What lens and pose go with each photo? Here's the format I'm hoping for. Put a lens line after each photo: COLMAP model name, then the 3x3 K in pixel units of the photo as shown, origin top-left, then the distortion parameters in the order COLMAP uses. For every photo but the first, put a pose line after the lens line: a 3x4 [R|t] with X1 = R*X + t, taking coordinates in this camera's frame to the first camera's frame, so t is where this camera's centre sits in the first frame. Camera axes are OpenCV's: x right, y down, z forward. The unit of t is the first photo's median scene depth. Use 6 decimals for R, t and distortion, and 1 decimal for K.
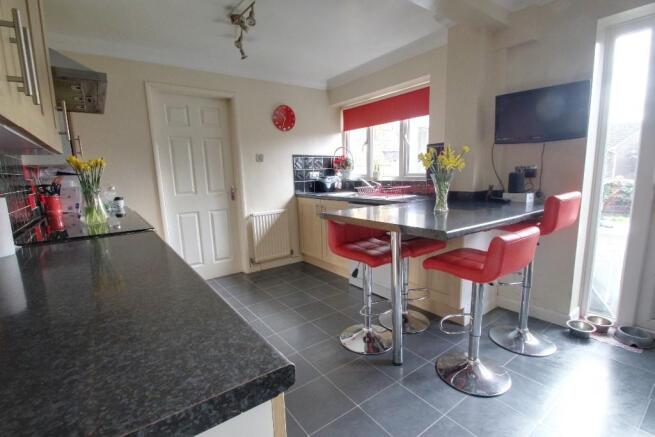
lens RADIAL K [[304.6, 0, 324.3], [0, 304.6, 224.1], [0, 0, 1]] dist [0.009728, -0.014973]
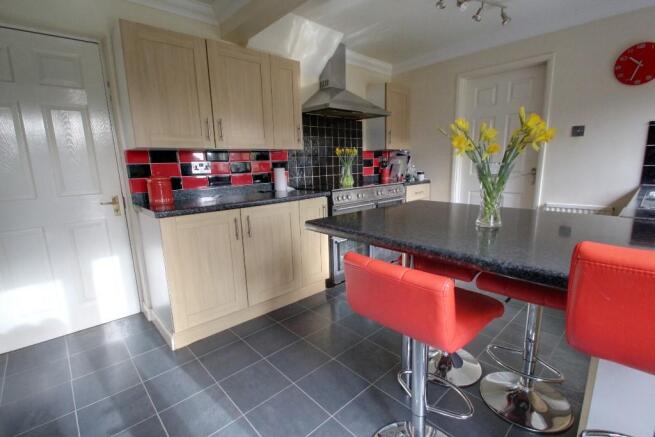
lens RADIAL K [[304.6, 0, 324.3], [0, 304.6, 224.1], [0, 0, 1]] dist [0.009728, -0.014973]
pose [[0.112775, 0.224953, -0.967821, 0.671435], [-0.142127, 0.967671, 0.208357, -0.089708], [0.983403, 0.114056, 0.141101, 0.436554]]
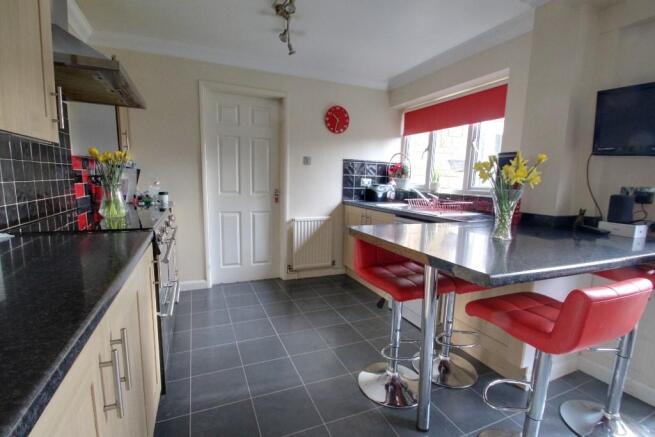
lens RADIAL K [[304.6, 0, 324.3], [0, 304.6, 224.1], [0, 0, 1]] dist [0.009728, -0.014973]
pose [[0.973102, 0.089488, -0.212285, 0.082268], [-0.093533, 0.995575, -0.009066, -0.023088], [0.210534, 0.028677, 0.977166, 0.121490]]
